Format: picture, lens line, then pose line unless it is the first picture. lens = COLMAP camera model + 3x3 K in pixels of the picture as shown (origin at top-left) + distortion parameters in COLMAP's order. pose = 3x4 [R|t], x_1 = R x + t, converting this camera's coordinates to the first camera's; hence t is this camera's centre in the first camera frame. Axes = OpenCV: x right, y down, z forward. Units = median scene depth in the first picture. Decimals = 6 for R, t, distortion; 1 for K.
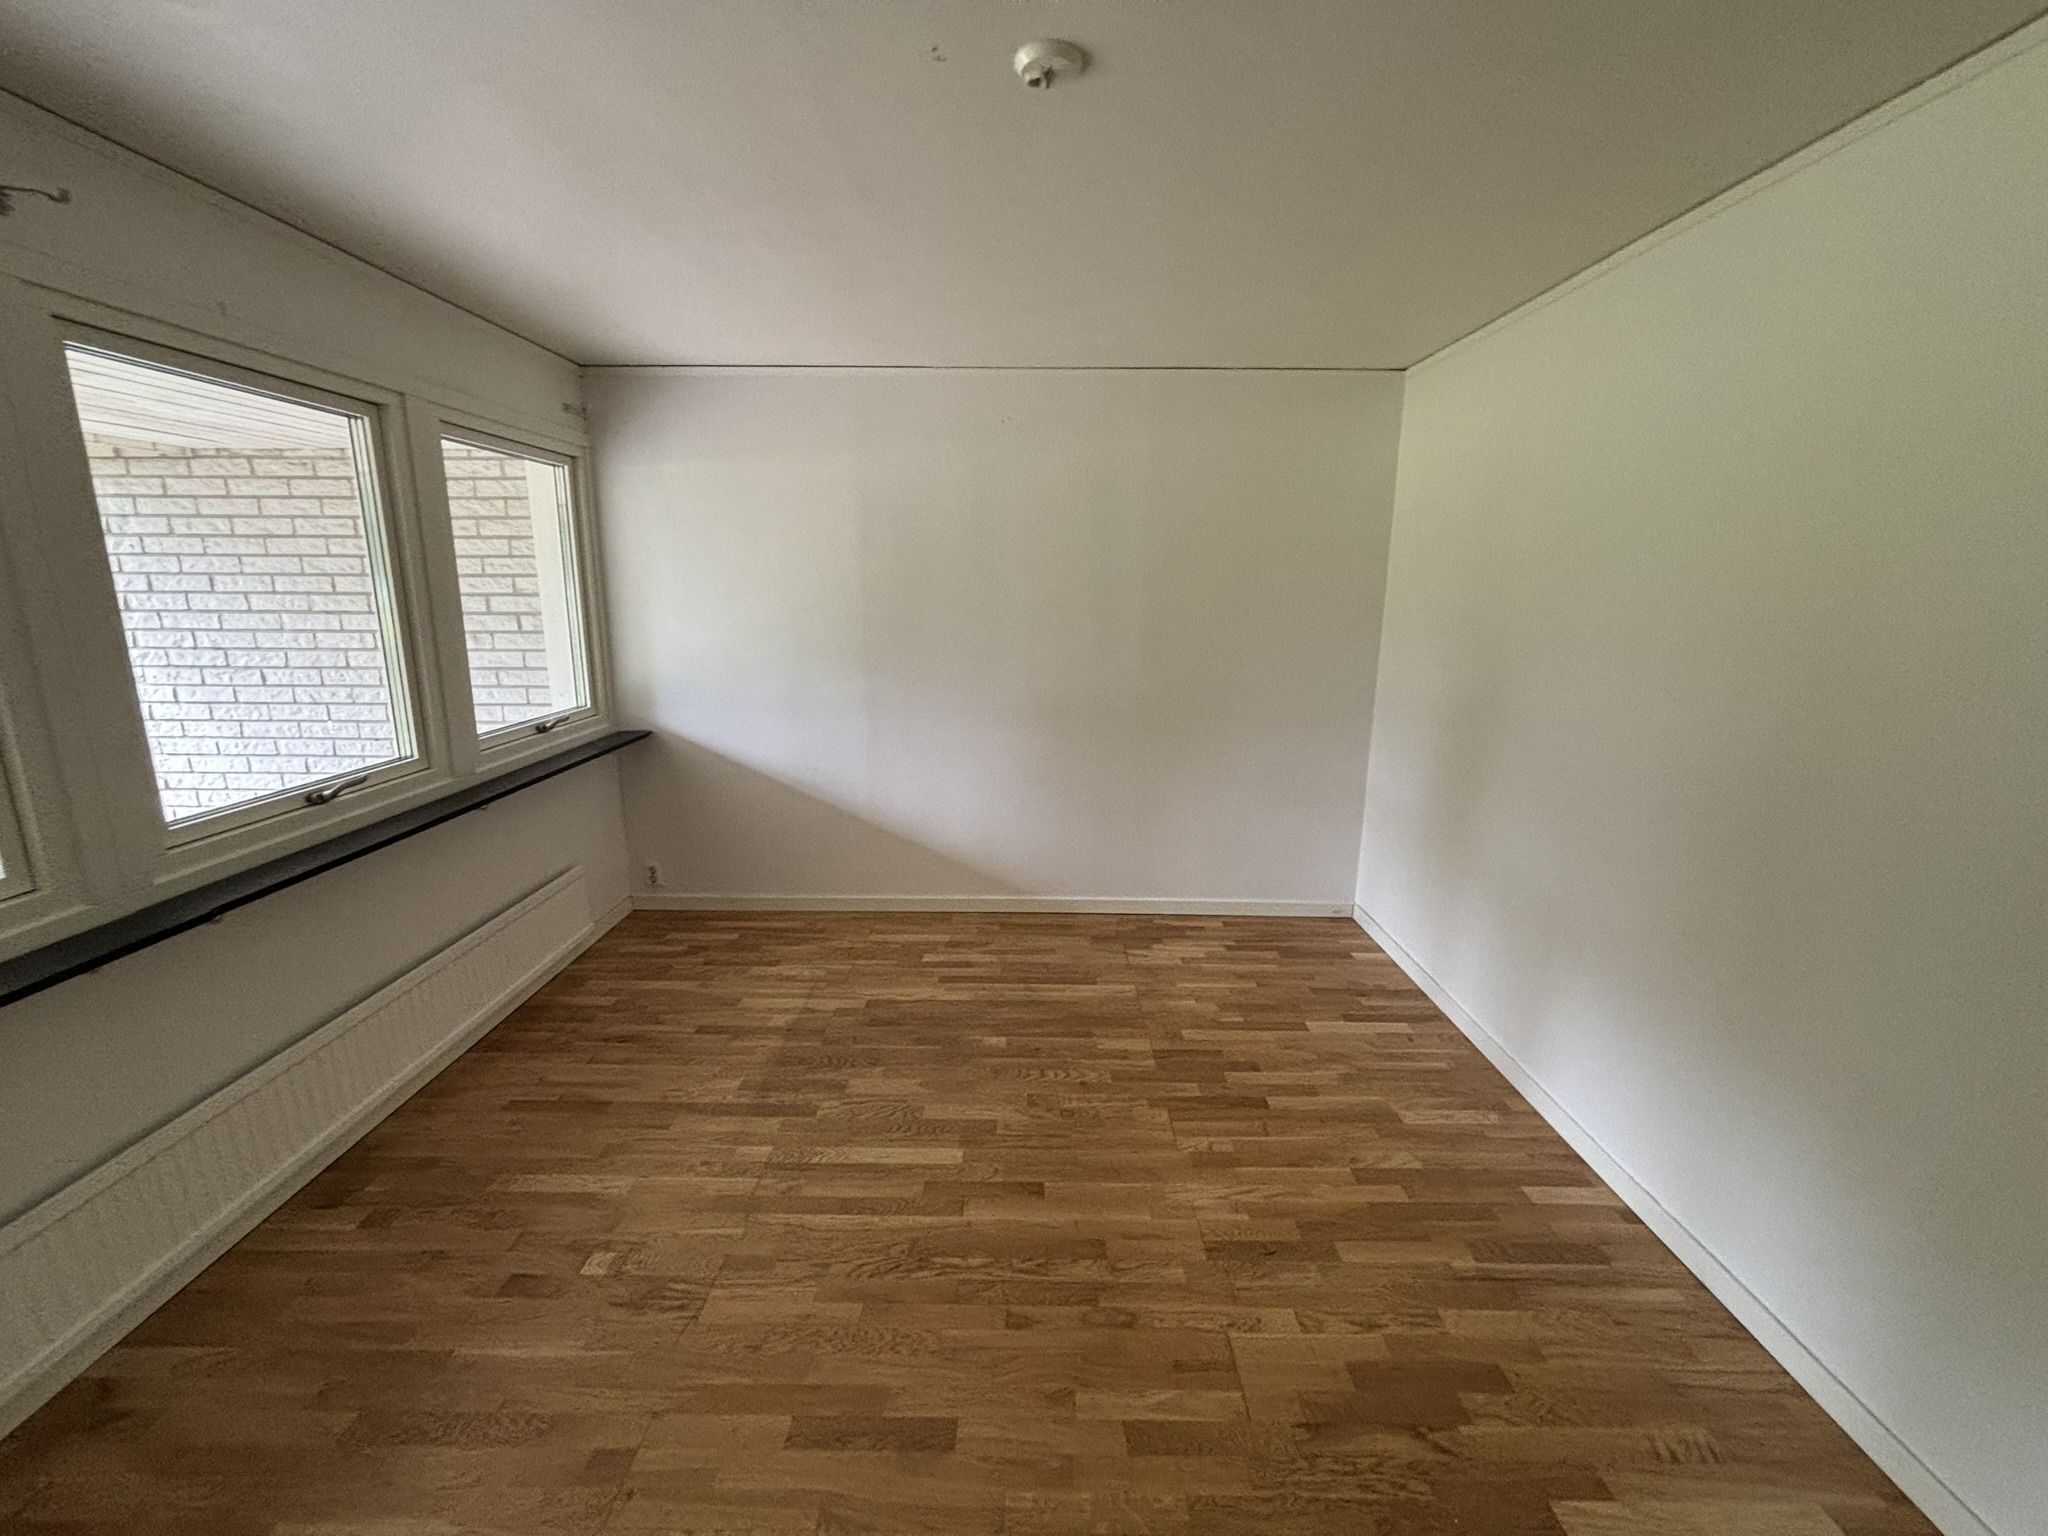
lens RADIAL K [[827.6, 0, 1020.9], [0, 827.6, 766.7], [0, 0, 1]] dist [0.004226, -0.000350]
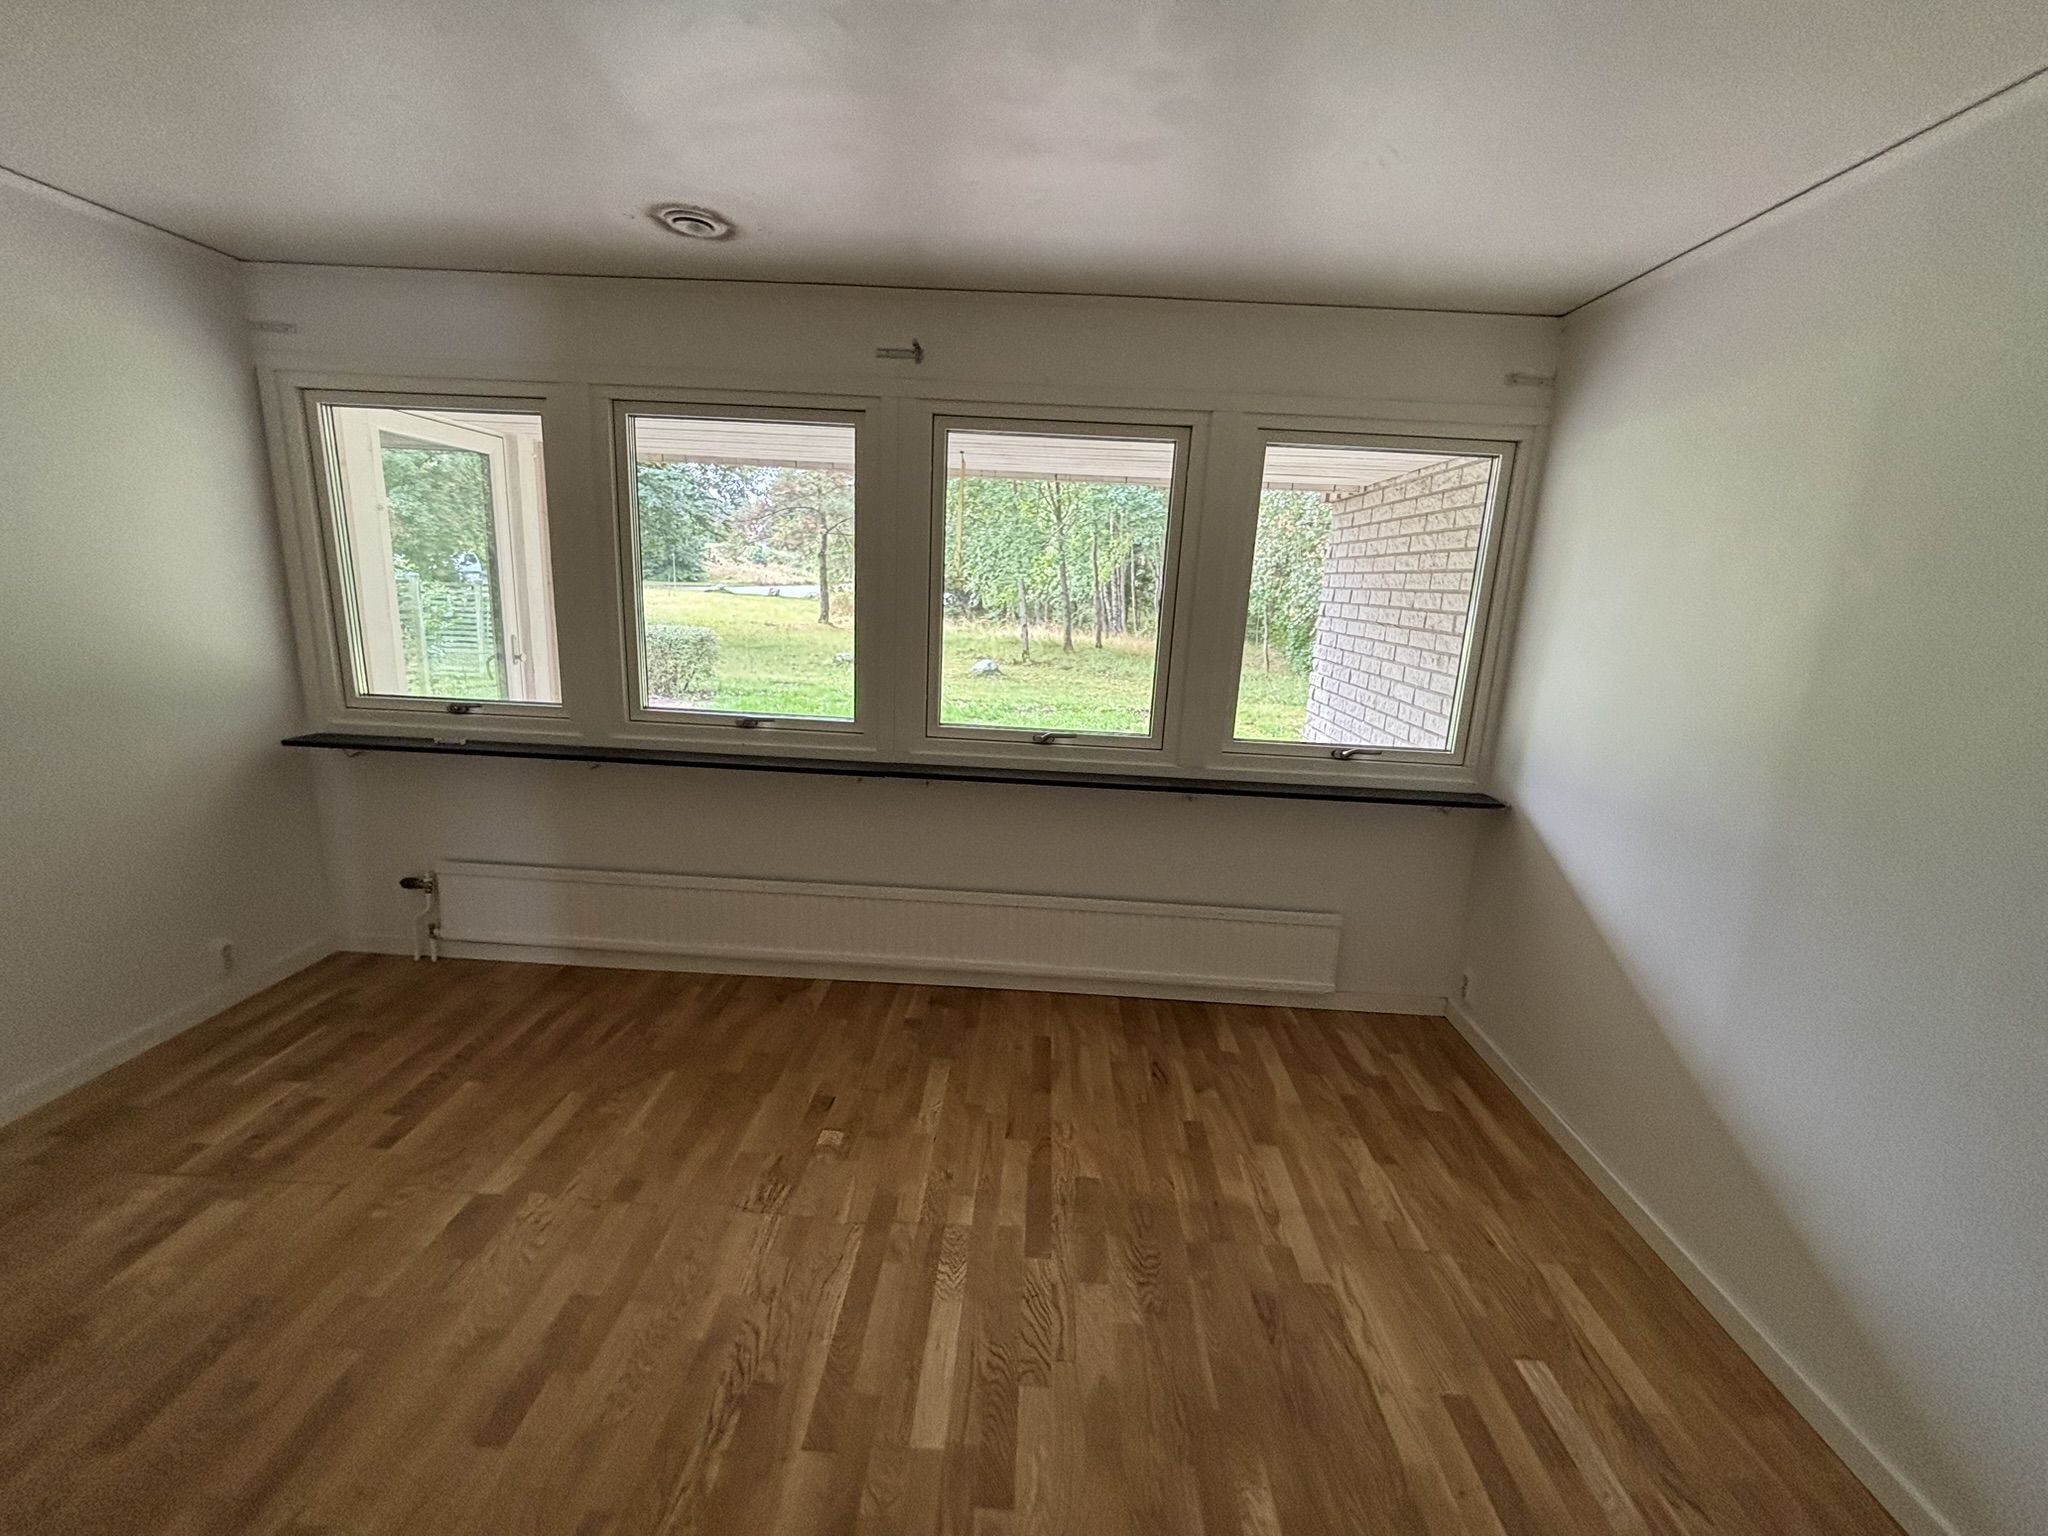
lens RADIAL K [[827.6, 0, 1023.8], [0, 827.6, 769.7], [0, 0, 1]] dist [0.004226, -0.000350]
pose [[-0.022236, 0.219526, -0.975353, 0.348810], [-0.266874, 0.938890, 0.217404, -0.151552], [0.963475, 0.265131, 0.037709, 0.709812]]
